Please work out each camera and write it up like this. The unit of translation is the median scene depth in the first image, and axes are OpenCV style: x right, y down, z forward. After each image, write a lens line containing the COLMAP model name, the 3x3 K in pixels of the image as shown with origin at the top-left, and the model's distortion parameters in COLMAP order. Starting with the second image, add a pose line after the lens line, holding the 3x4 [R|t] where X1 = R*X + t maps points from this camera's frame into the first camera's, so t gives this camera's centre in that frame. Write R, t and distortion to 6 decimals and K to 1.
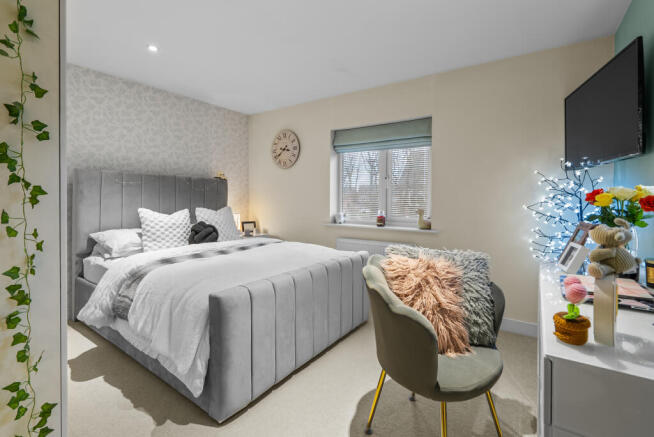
lens RADIAL K [[303.3, 0, 315.4], [0, 303.3, 198.7], [0, 0, 1]] dist [0.001397, 0.000035]
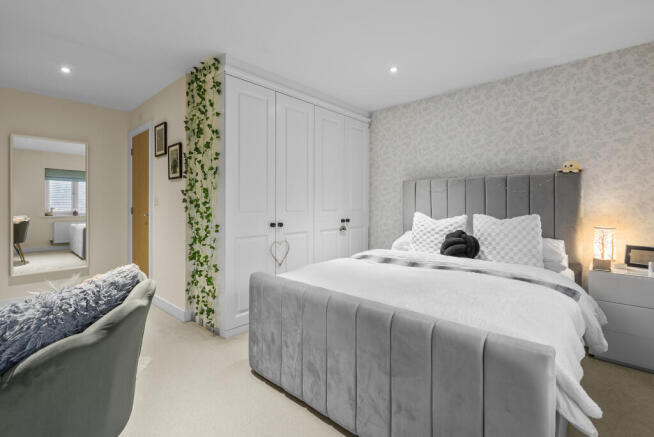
lens RADIAL K [[303.3, 0, 317.4], [0, 303.3, 203.3], [0, 0, 1]] dist [0.001397, 0.000035]
pose [[-0.126337, -0.001714, -0.991986, 0.429581], [0.001377, 0.999997, -0.001904, 0.000007], [0.991986, -0.001607, -0.126334, 0.587362]]
